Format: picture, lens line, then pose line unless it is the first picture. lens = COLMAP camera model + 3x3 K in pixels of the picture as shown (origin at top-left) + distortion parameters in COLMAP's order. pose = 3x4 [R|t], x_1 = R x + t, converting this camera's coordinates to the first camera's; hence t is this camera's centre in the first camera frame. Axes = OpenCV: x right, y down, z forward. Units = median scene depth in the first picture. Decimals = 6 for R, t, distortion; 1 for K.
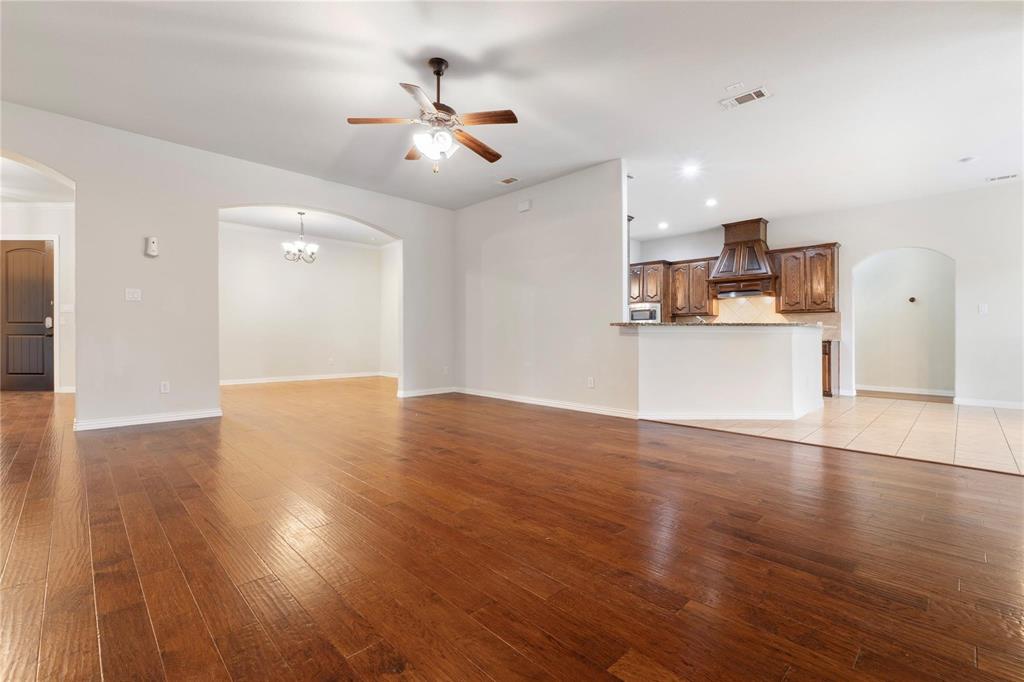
lens RADIAL K [[452.3, 0, 517.3], [0, 452.3, 340.8], [0, 0, 1]] dist [-0.002239, -0.000036]
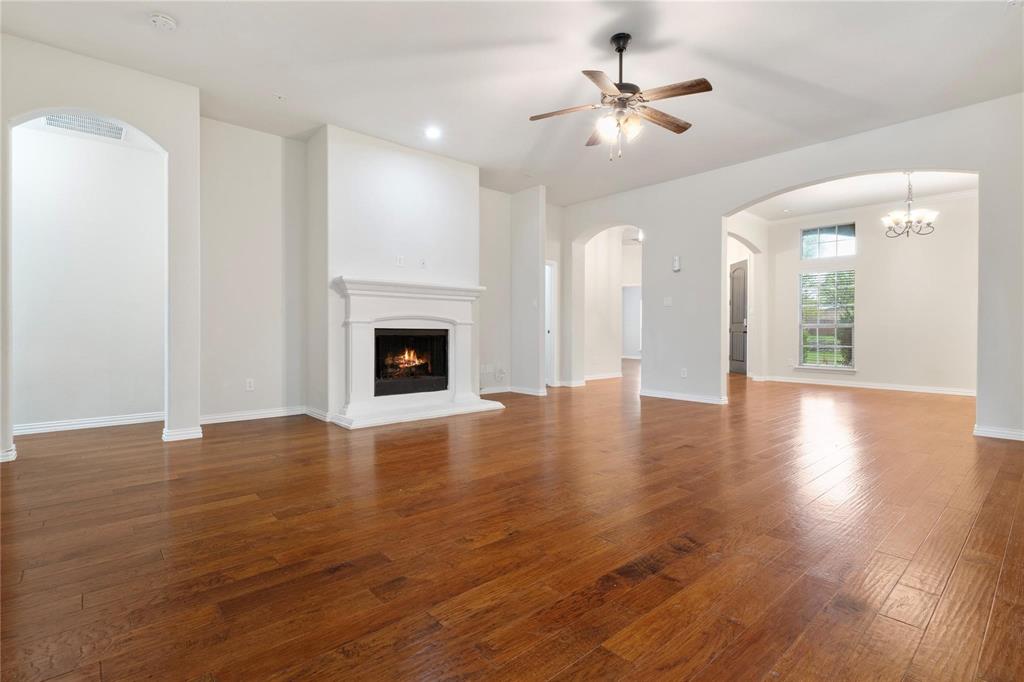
lens RADIAL K [[478.3, 0, 512.0], [0, 478.3, 341.0], [0, 0, 1]] dist [0.000845, 0.000129]
pose [[-0.066205, 0.010327, -0.997753, 1.048181], [-0.004435, 0.999934, 0.010644, -0.001777], [0.997796, 0.005130, -0.066155, 1.052905]]
